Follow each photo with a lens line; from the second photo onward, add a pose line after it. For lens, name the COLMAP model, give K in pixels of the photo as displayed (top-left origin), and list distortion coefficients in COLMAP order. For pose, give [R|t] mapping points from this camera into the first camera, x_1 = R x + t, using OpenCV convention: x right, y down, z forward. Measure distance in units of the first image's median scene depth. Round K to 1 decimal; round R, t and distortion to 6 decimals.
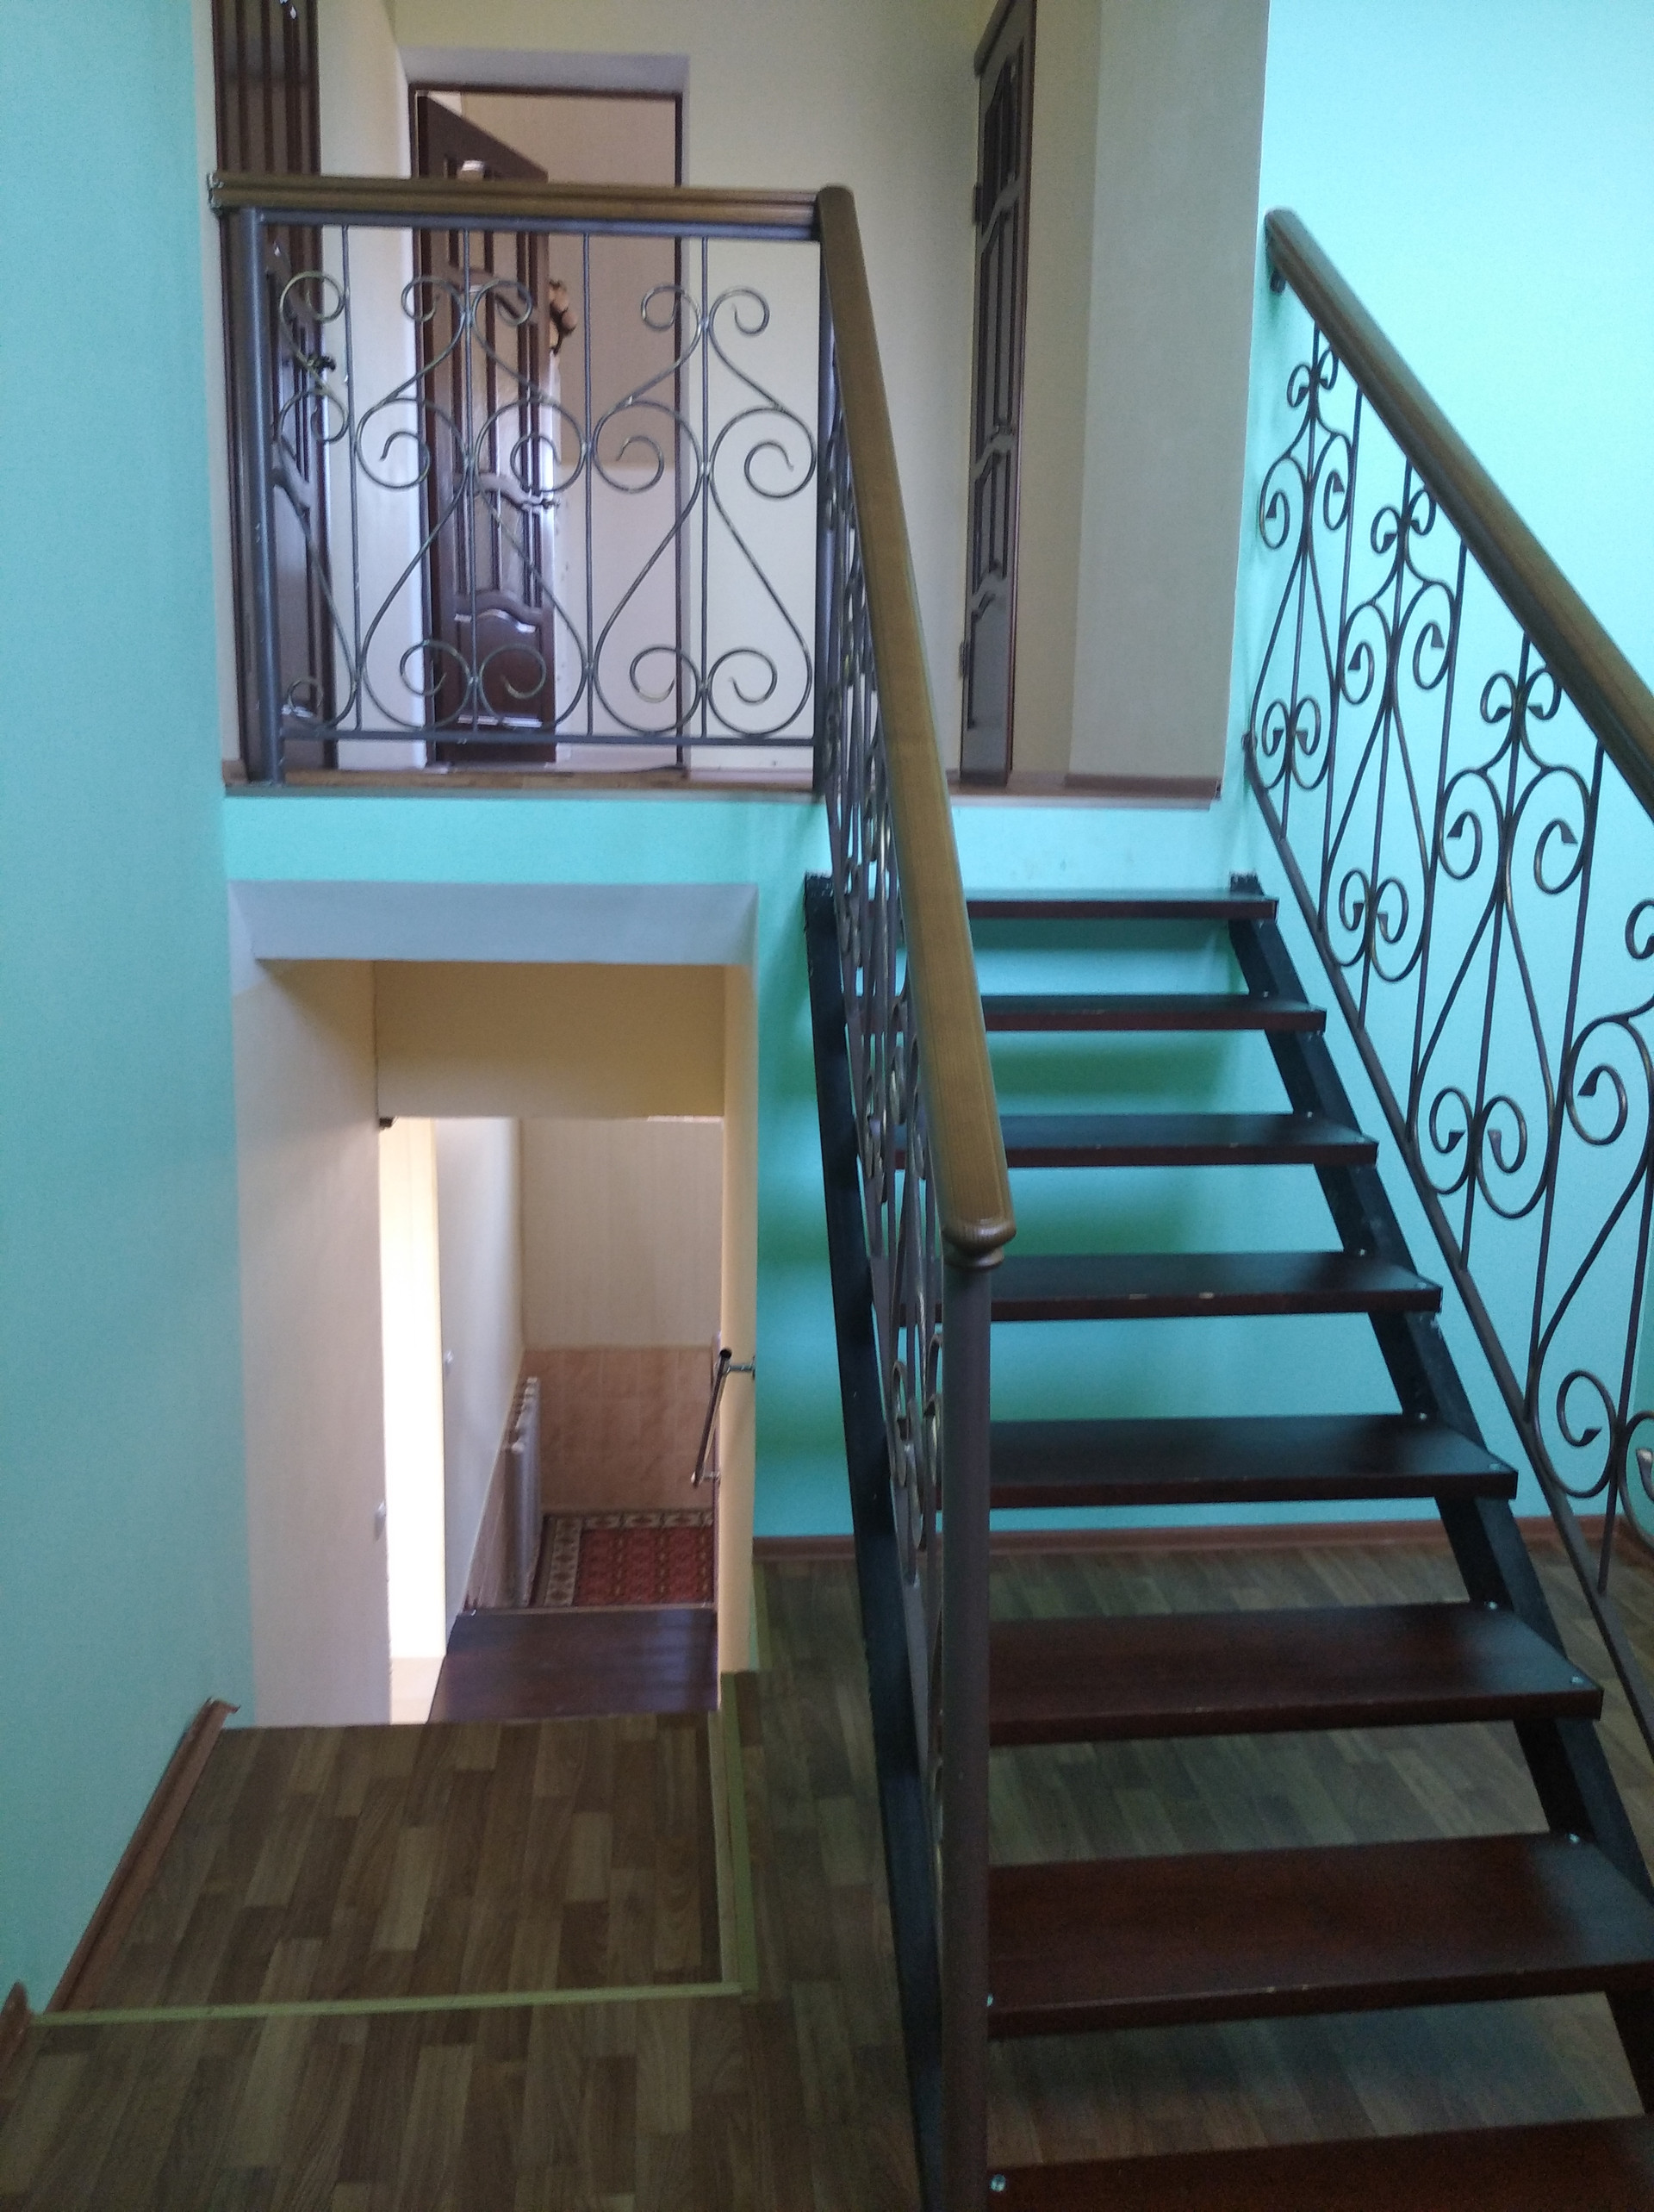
lens RADIAL K [[1767.7, 0, 827.0], [0, 1767.7, 1106.0], [0, 0, 1]] dist [0.009478, 0.009873]
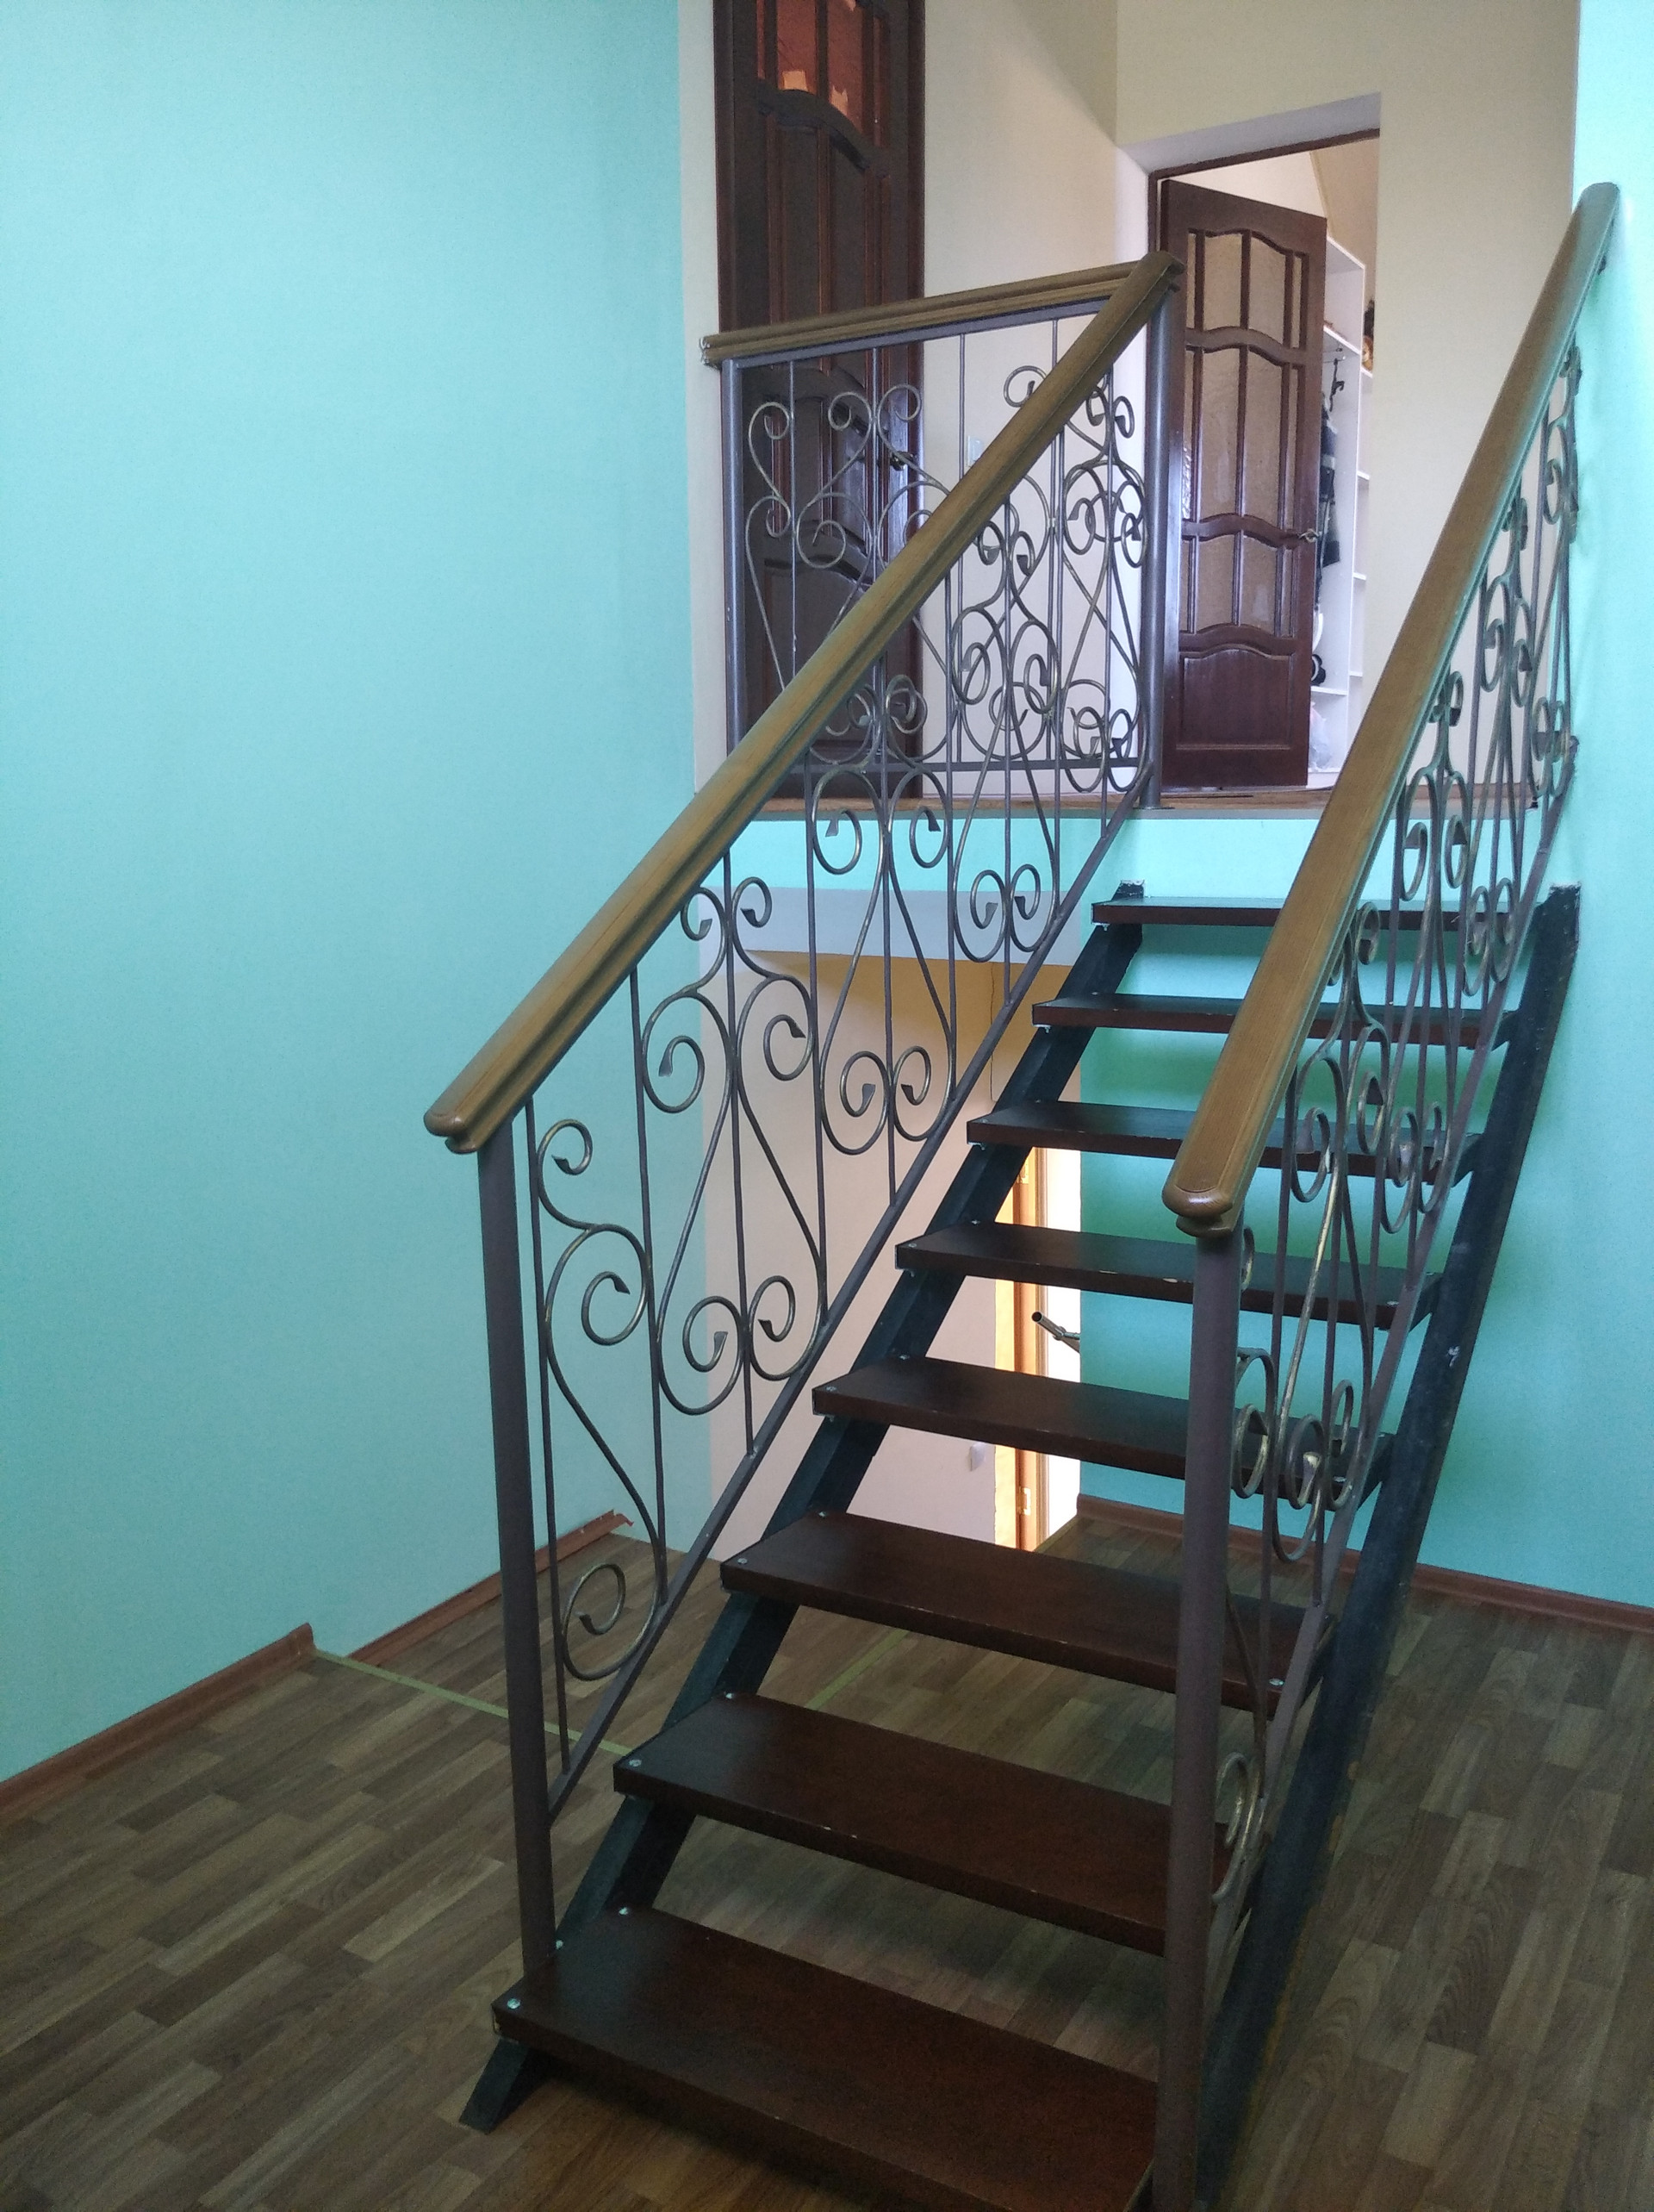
lens RADIAL K [[1767.7, 0, 827.0], [0, 1767.7, 1106.0], [0, 0, 1]] dist [0.009478, 0.009873]
pose [[0.822614, 0.077497, -0.563294, 0.396679], [-0.087476, 0.996123, 0.009297, 0.008701], [0.561831, 0.041627, 0.826204, 0.007449]]
